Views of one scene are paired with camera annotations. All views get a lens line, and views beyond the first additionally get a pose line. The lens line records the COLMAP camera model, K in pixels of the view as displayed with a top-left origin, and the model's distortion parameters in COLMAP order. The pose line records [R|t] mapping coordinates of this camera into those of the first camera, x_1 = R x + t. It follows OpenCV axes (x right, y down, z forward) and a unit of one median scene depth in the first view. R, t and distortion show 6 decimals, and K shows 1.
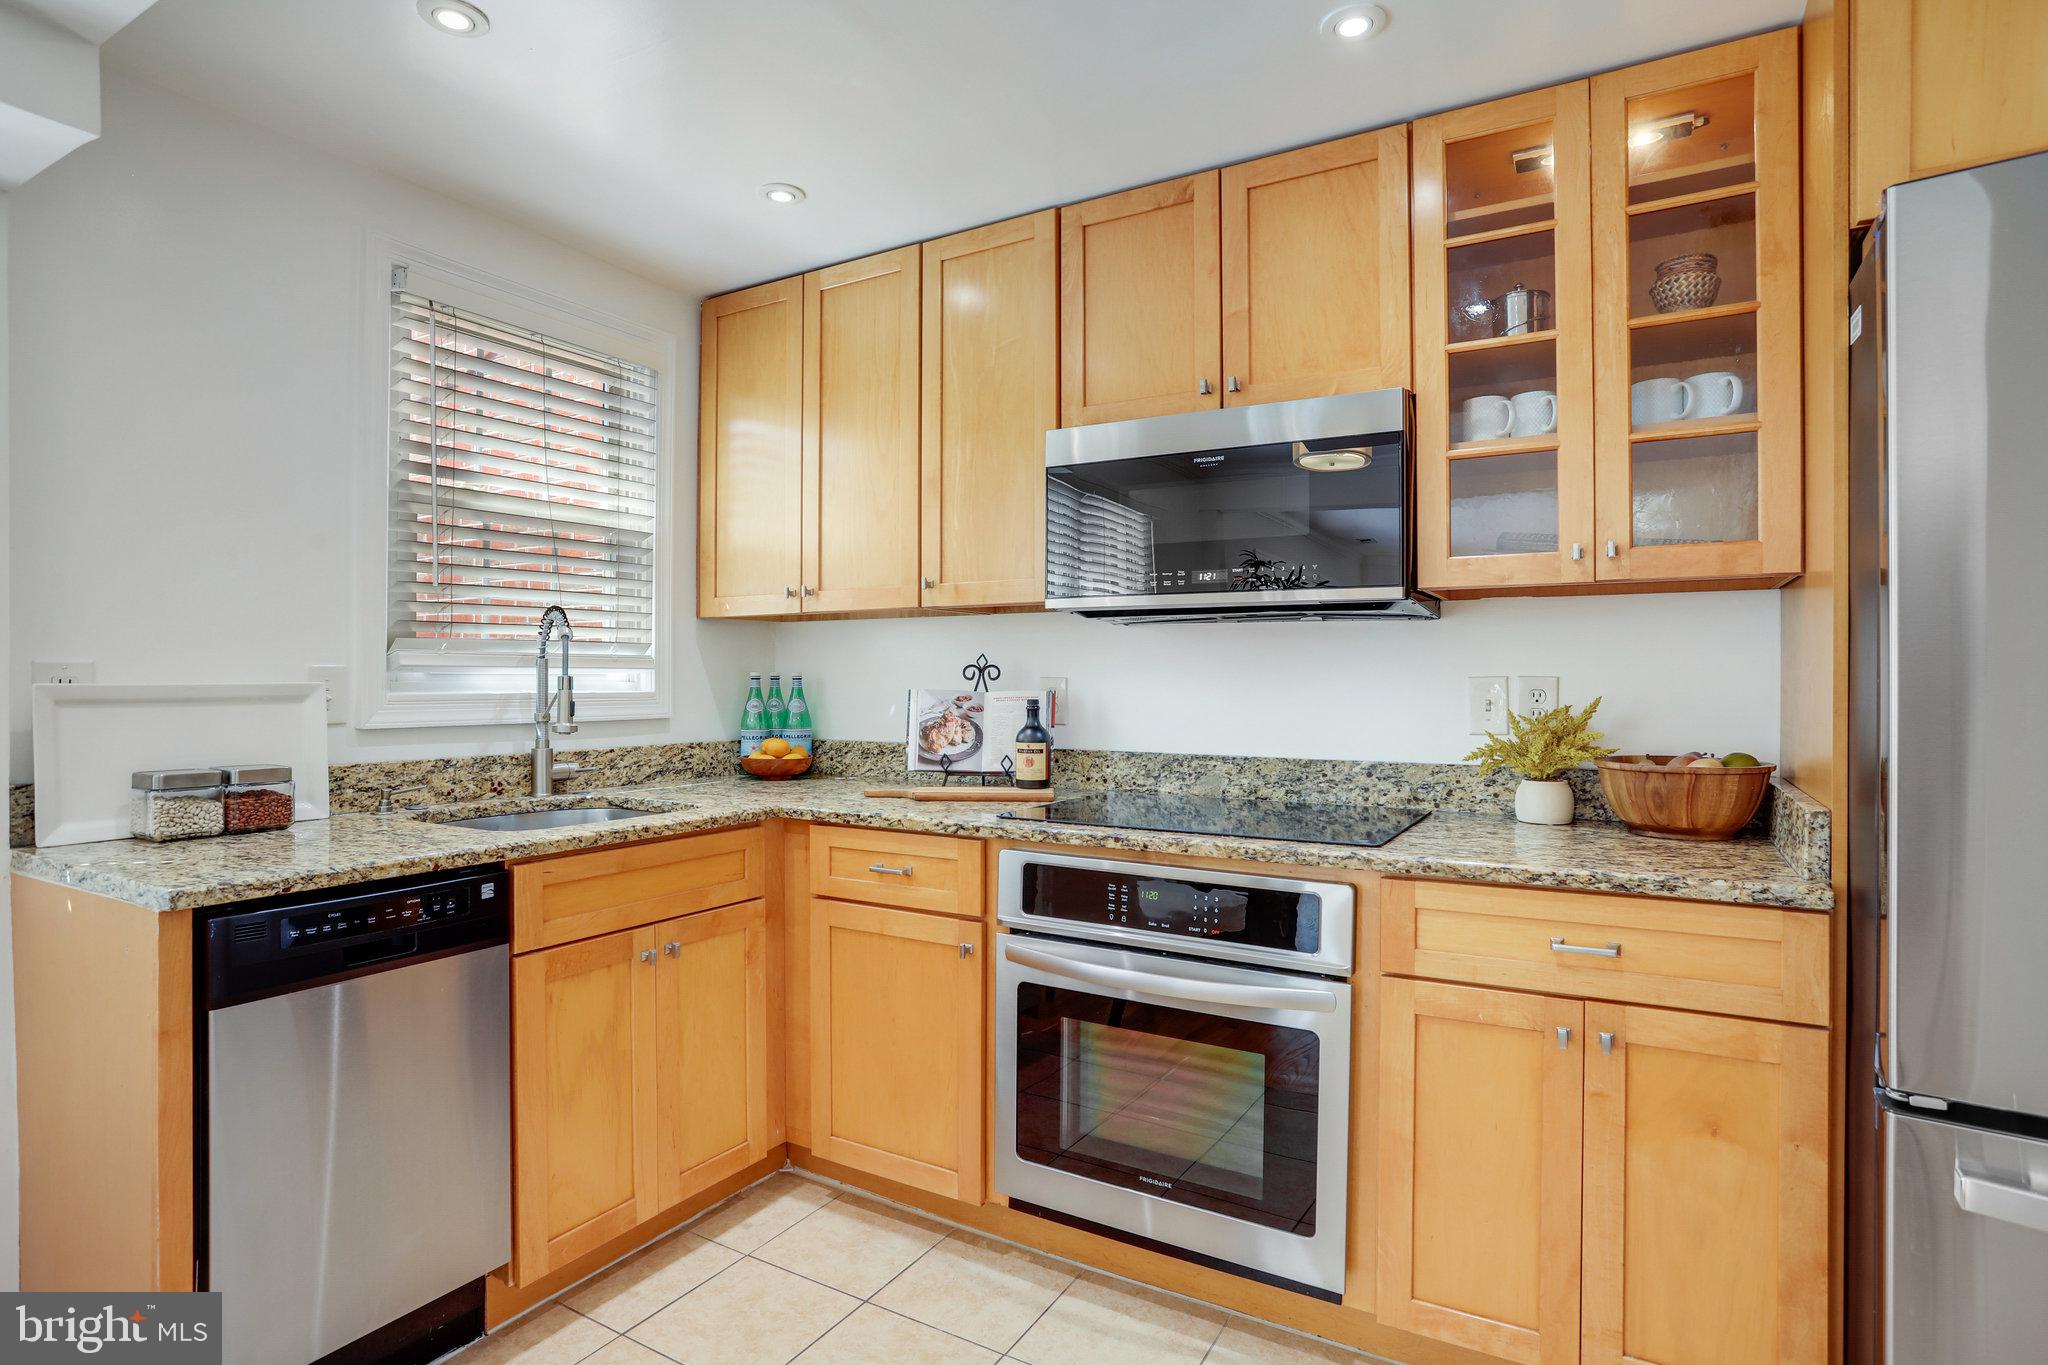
lens RADIAL K [[1040.6, 0, 1008.6], [0, 1040.6, 678.7], [0, 0, 1]] dist [-0.073509, 0.042705]
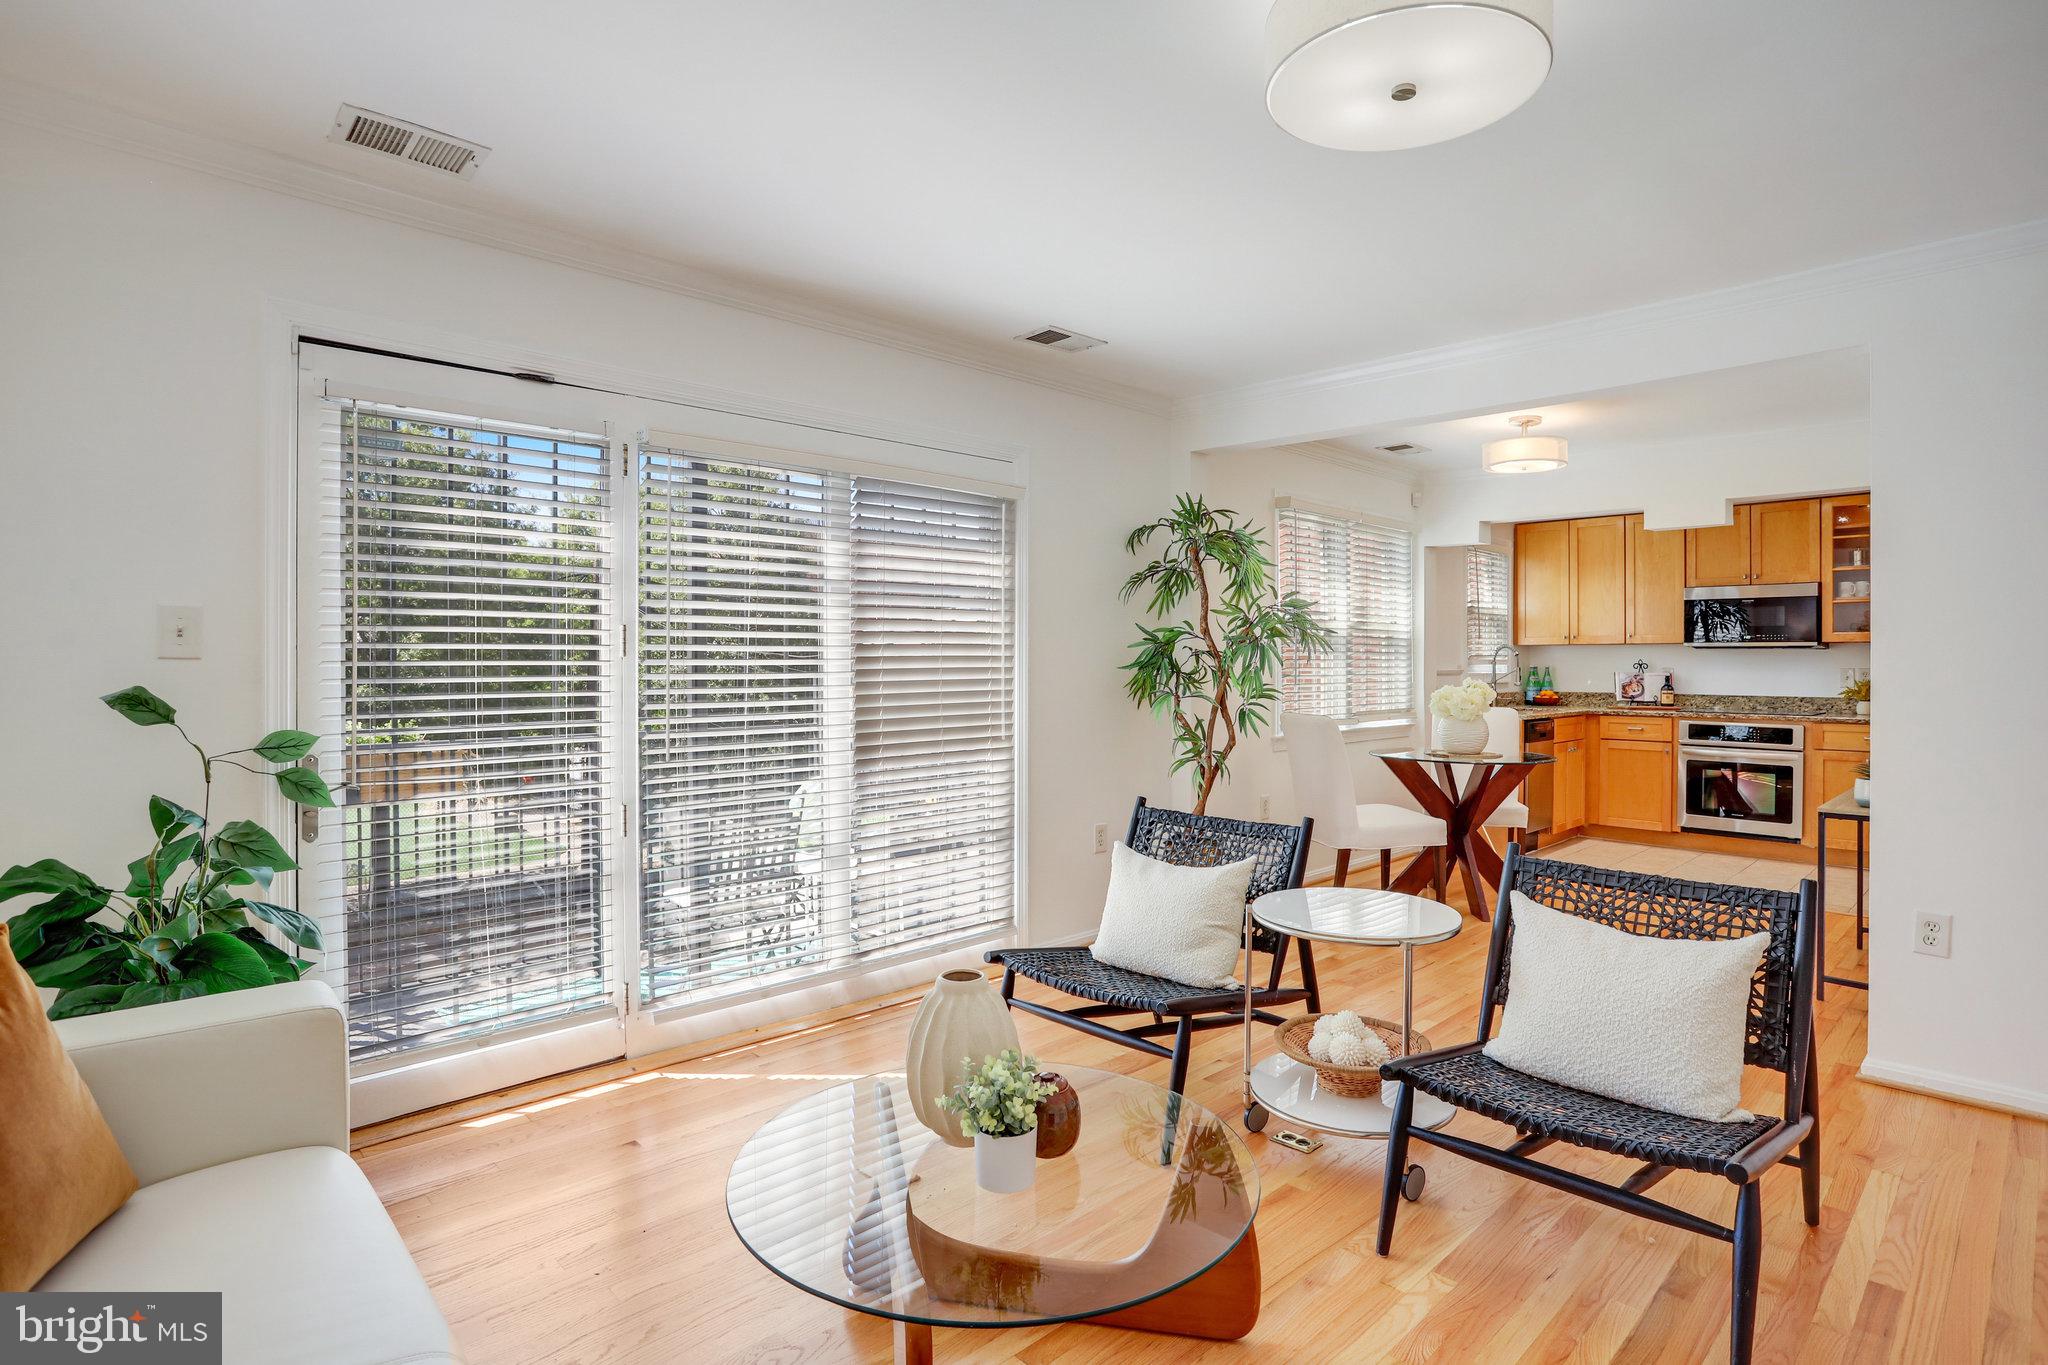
lens RADIAL K [[1012.7, 0, 1101.6], [0, 1012.7, 665.3], [0, 0, 1]] dist [-0.015129, 0.000056]
pose [[0.977401, 0.001399, -0.211388, -1.020320], [-0.000735, 0.999995, 0.003220, -0.018416], [0.211392, -0.002992, 0.977397, -2.282972]]
